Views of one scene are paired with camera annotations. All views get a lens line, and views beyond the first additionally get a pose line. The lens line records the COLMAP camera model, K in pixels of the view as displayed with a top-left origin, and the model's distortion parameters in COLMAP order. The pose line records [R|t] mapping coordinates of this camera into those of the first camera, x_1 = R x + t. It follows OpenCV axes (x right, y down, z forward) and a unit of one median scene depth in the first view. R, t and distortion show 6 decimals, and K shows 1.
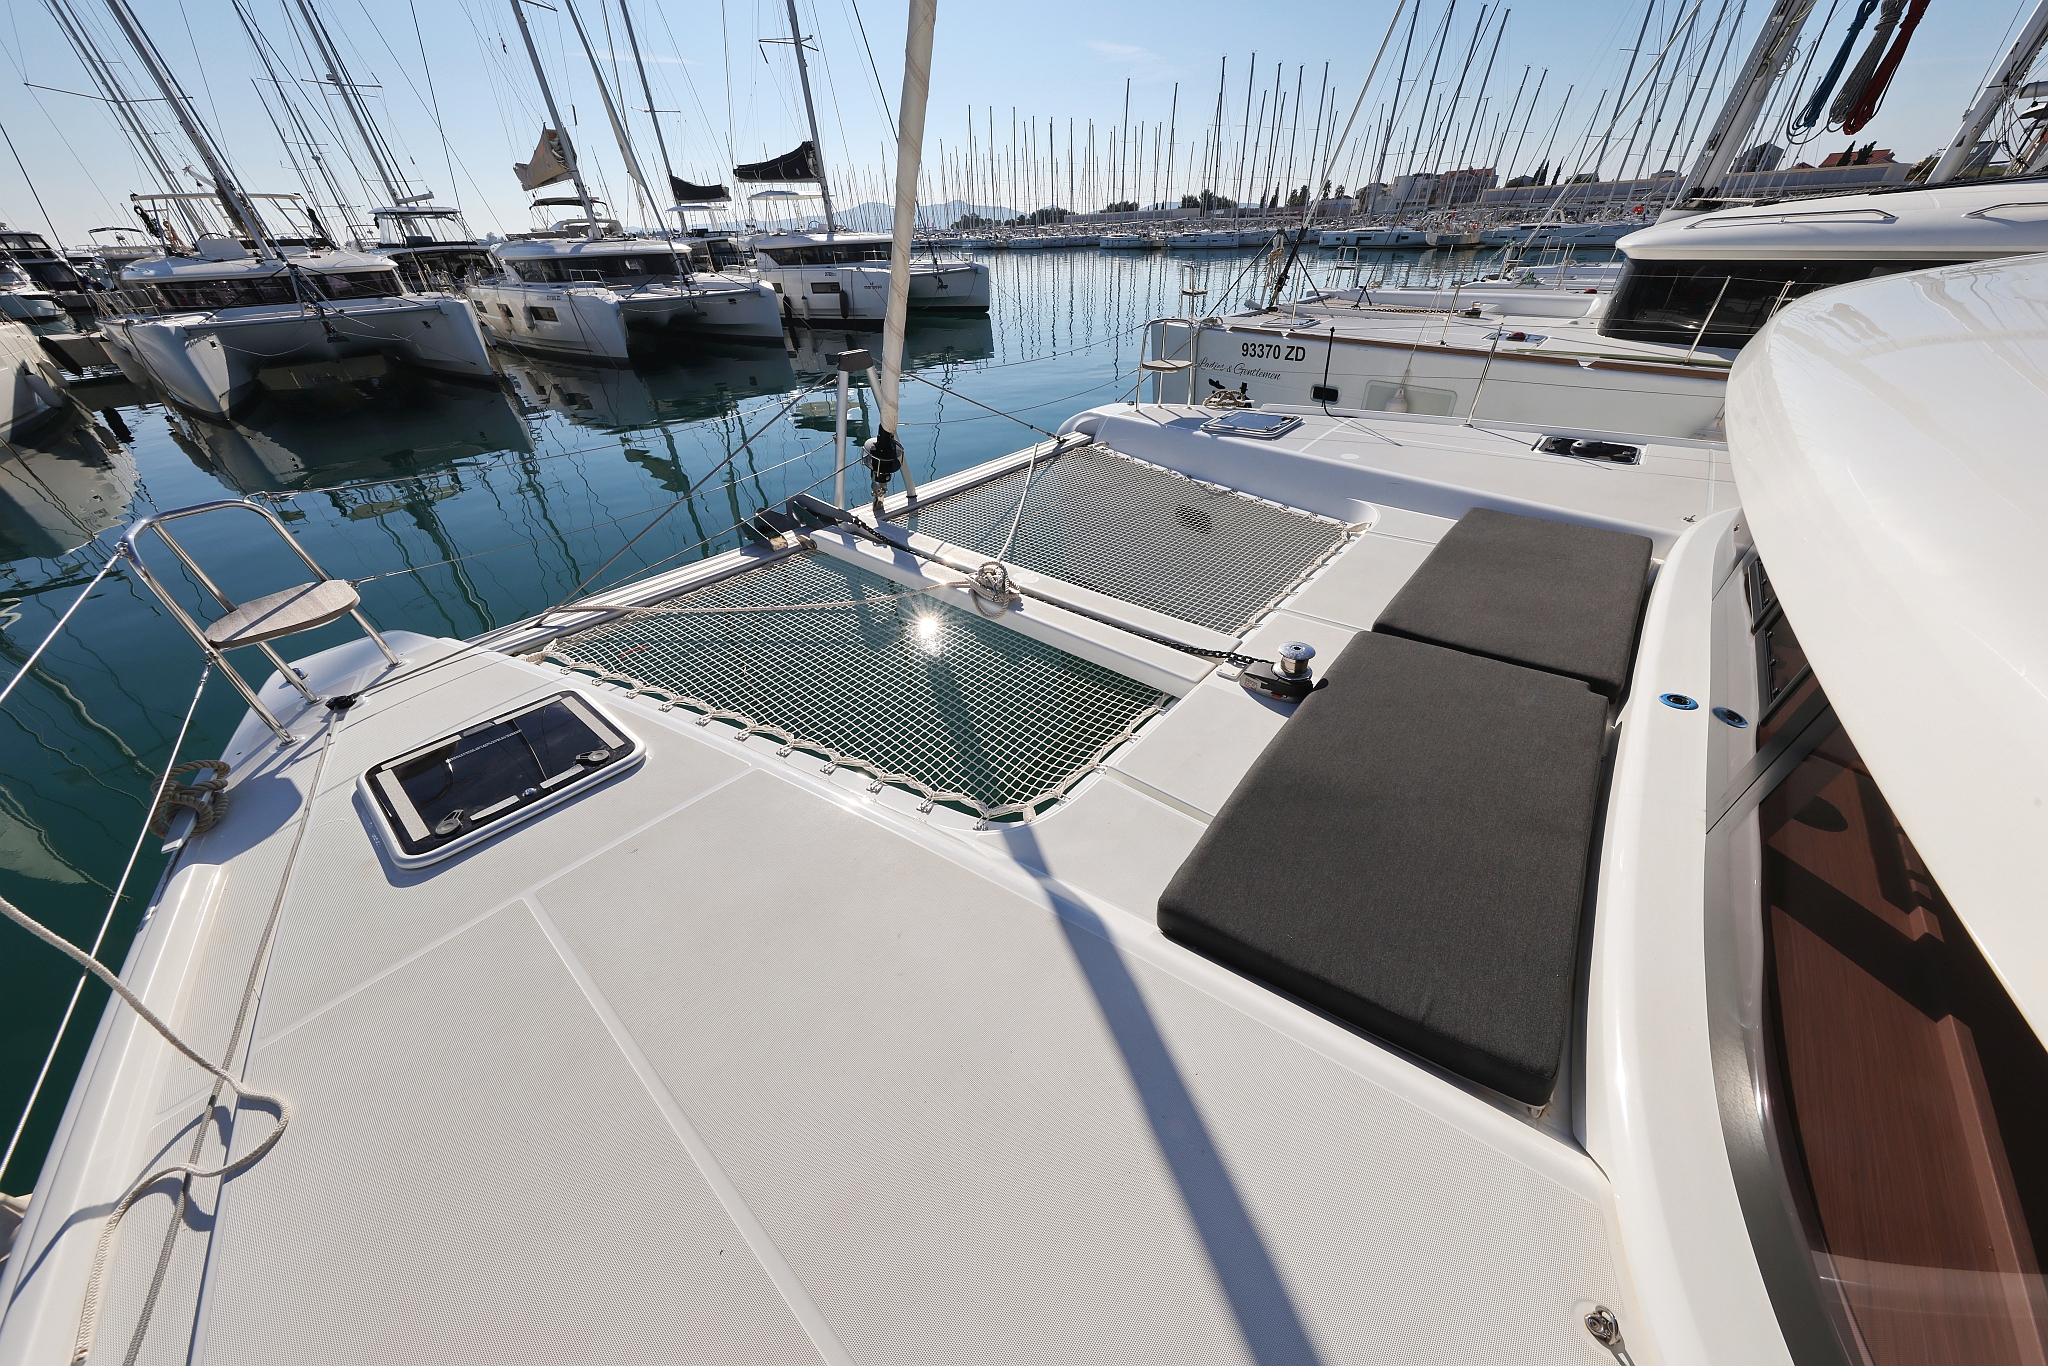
lens RADIAL K [[658.3, 0, 1024.0], [0, 658.3, 683.0], [0, 0, 1]] dist [0.000976, -0.000081]
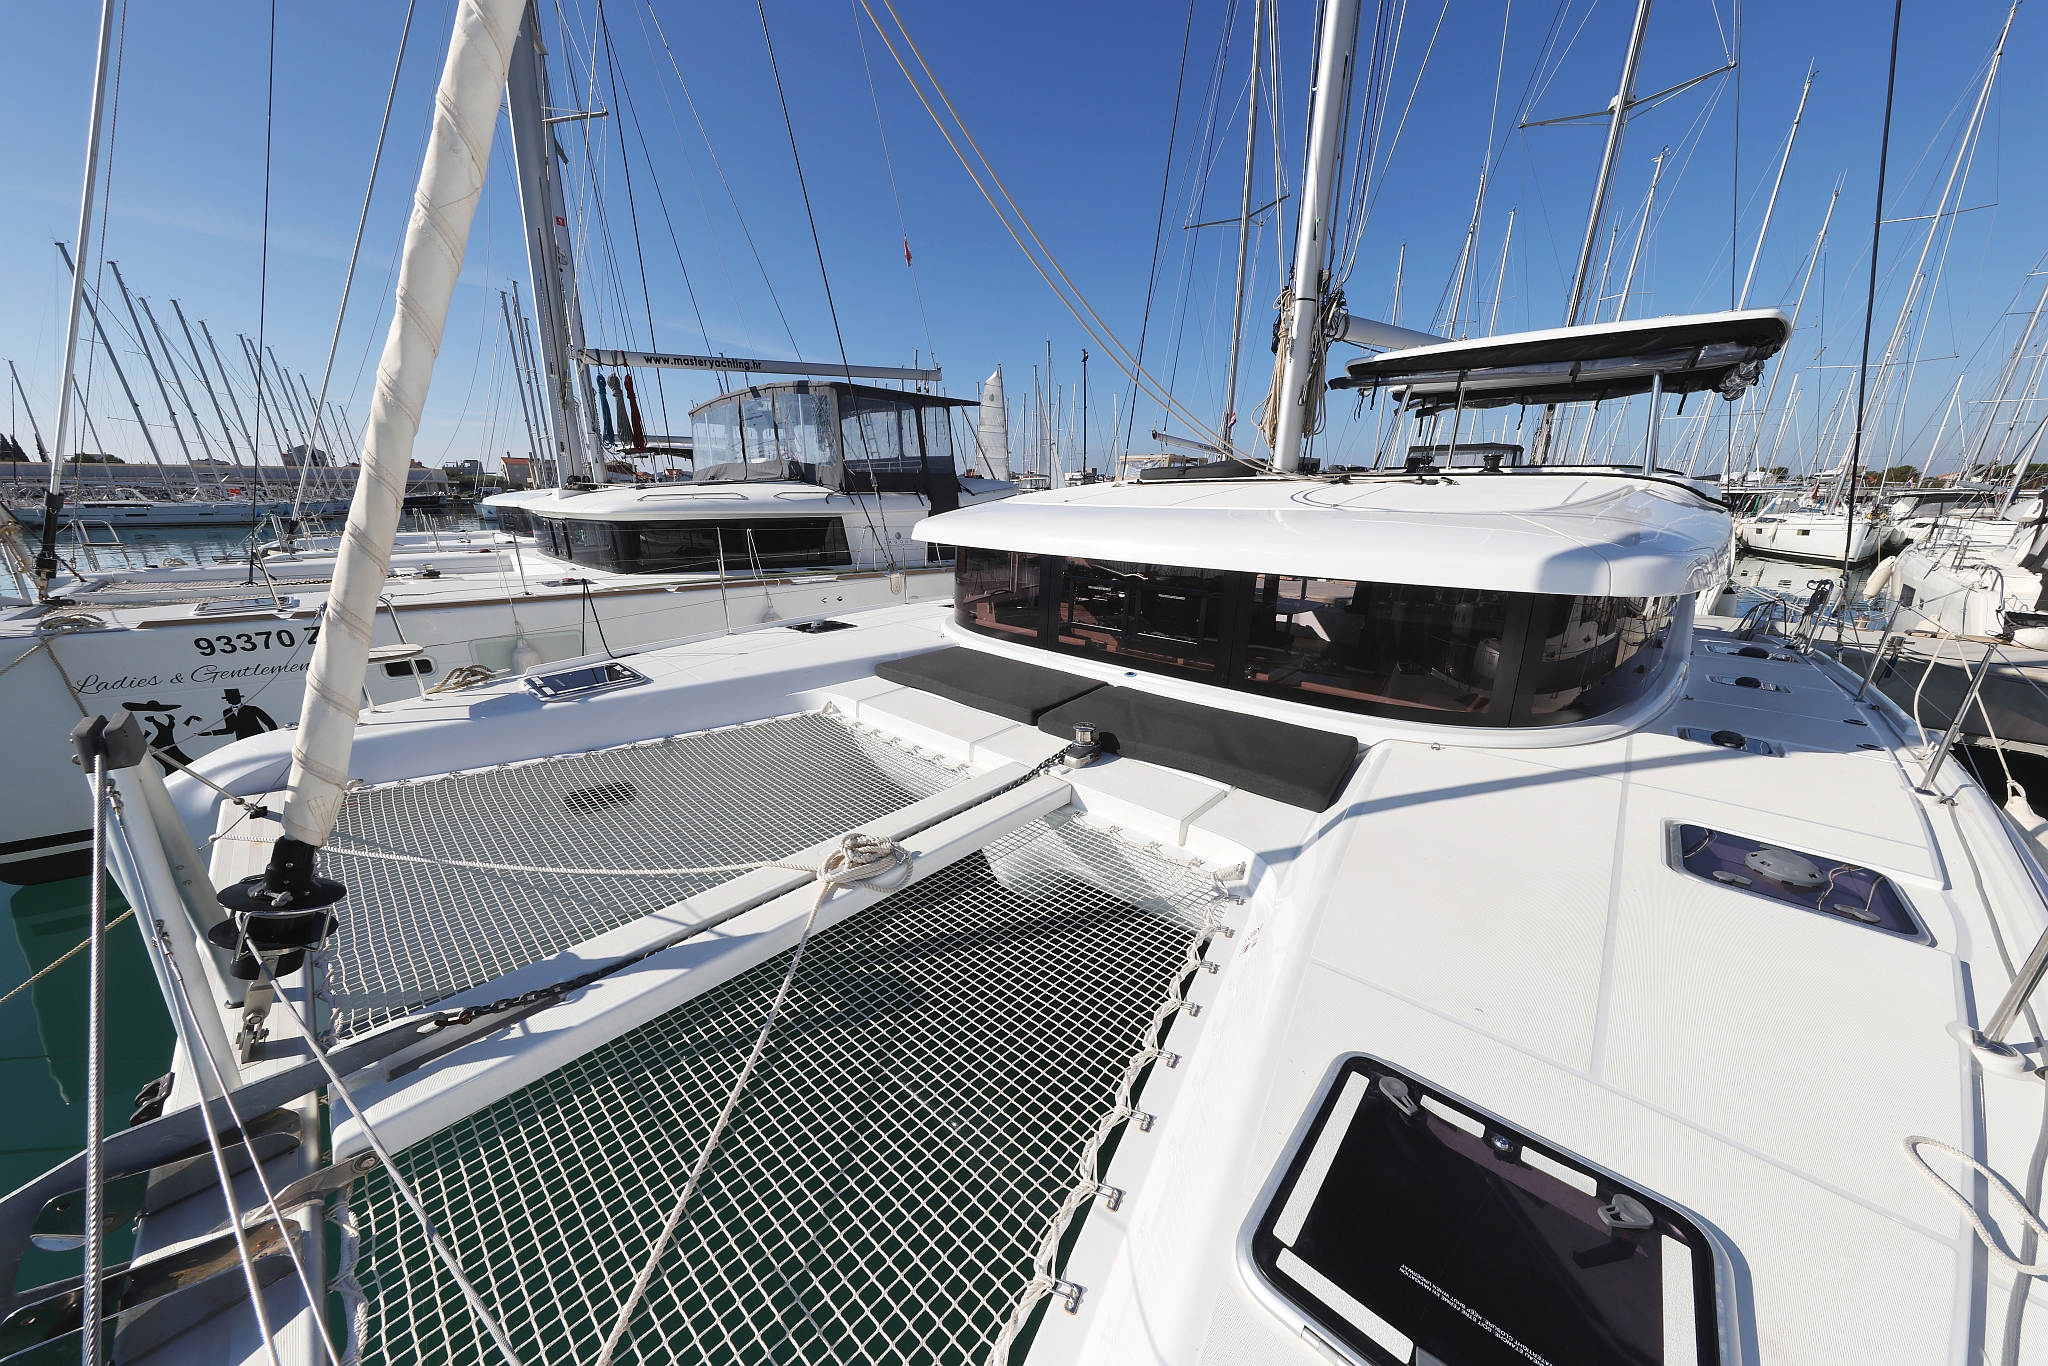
lens RADIAL K [[658.3, 0, 1024.0], [0, 658.3, 683.0], [0, 0, 1]] dist [0.000976, -0.000081]
pose [[0.035884, -0.247944, 0.968110, -0.683749], [0.561786, 0.806183, 0.185649, -0.326461], [-0.826504, 0.537209, 0.168220, 0.540382]]
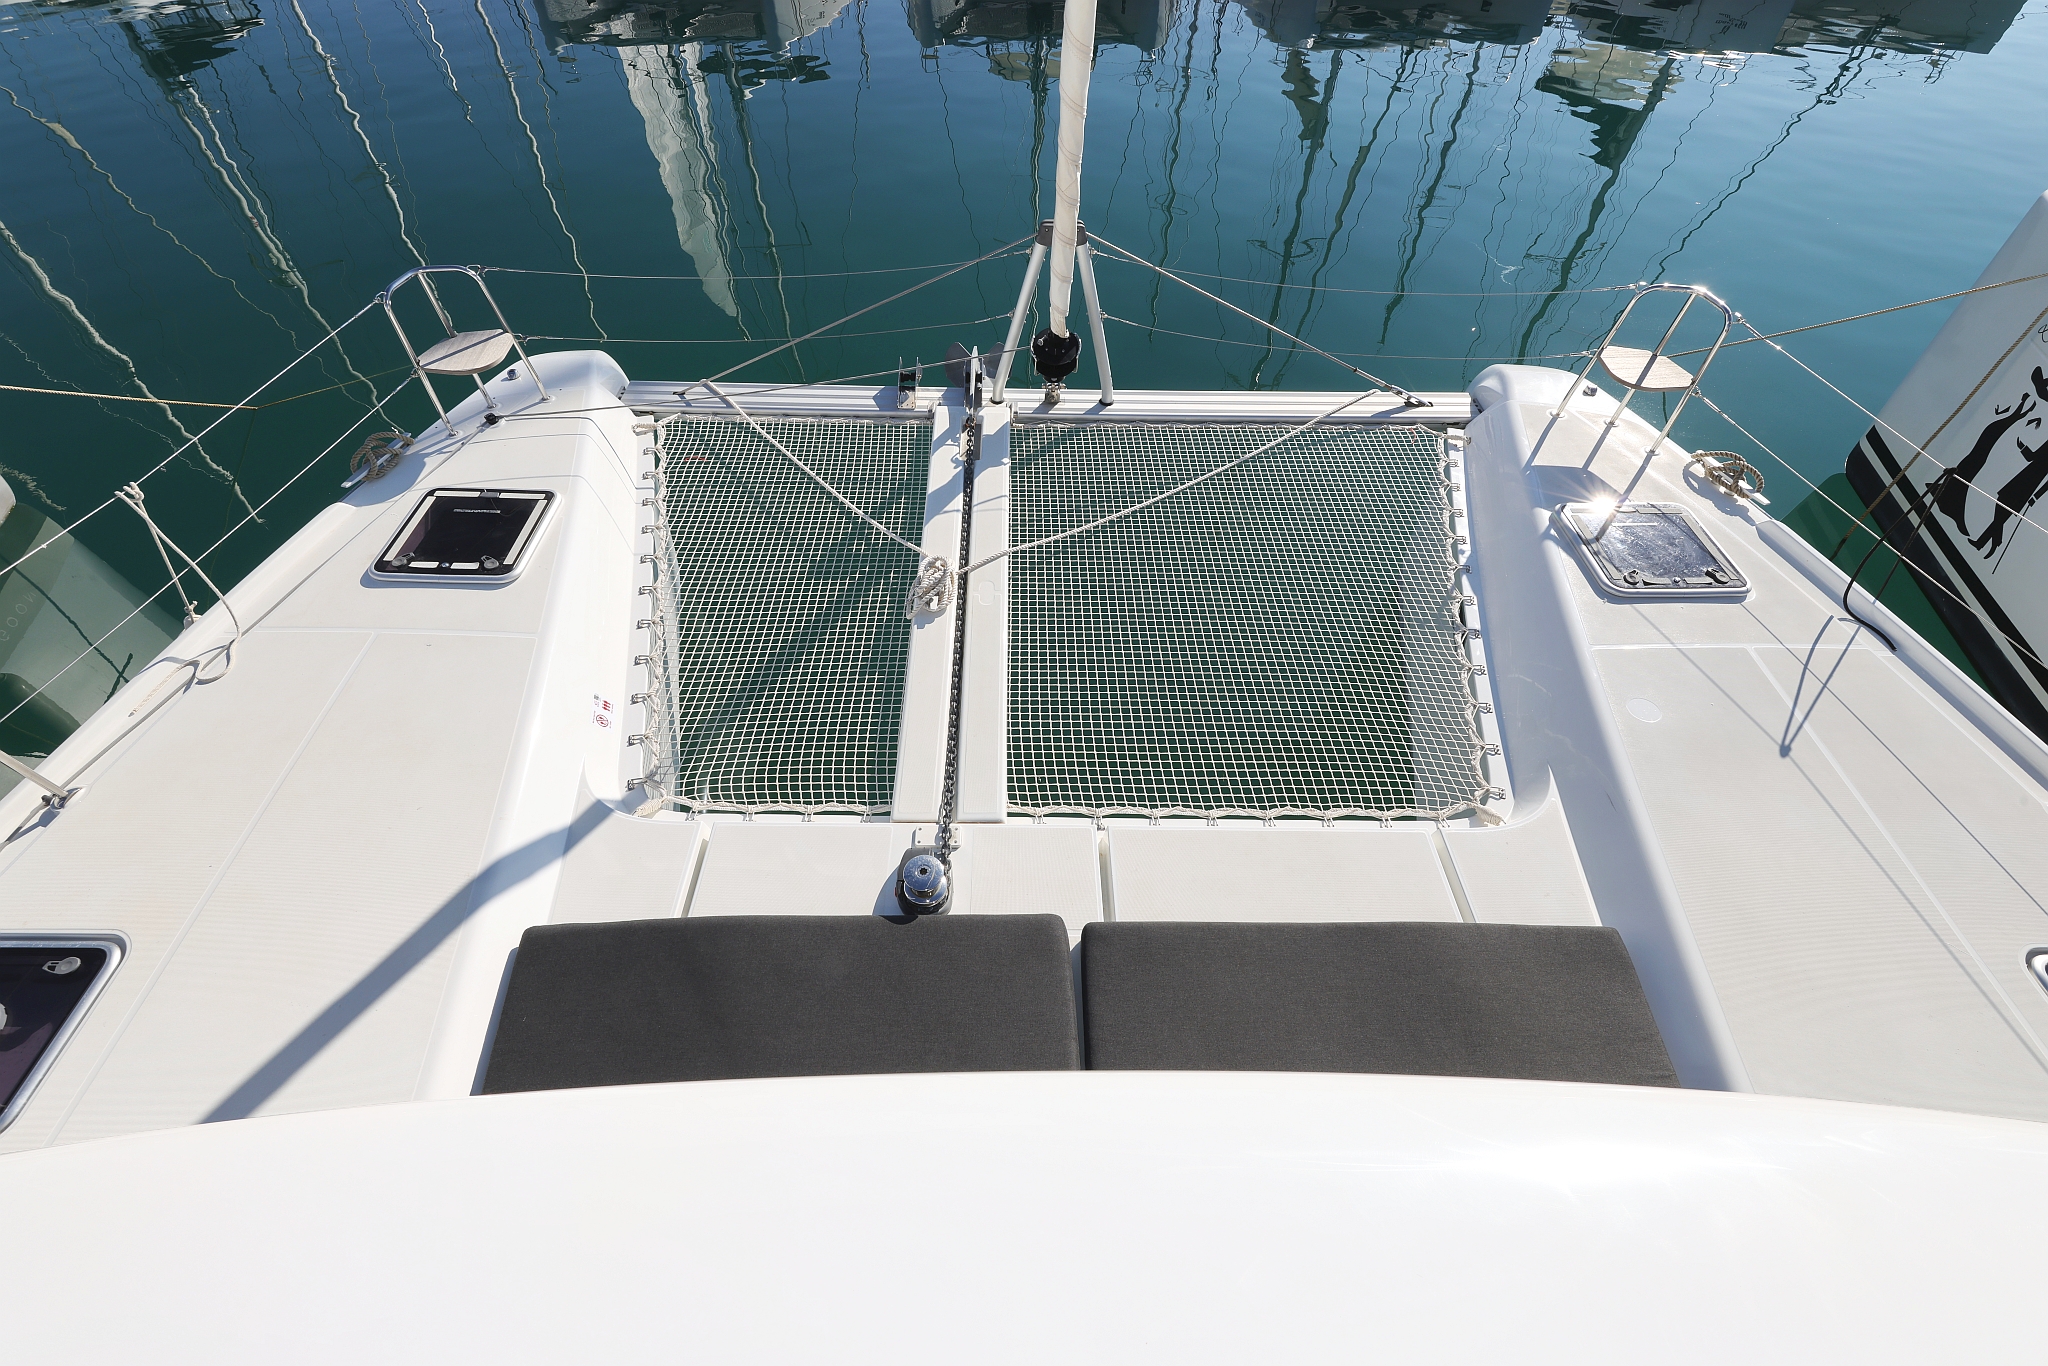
lens RADIAL K [[923.8, 0, 1024.0], [0, 923.8, 683.0], [0, 0, 1]] dist [-0.000735, -0.000194]
pose [[0.645086, 0.599658, -0.473576, 0.631436], [-0.450769, 0.799092, 0.397818, -0.533778], [0.616985, -0.043154, 0.785791, 0.086944]]
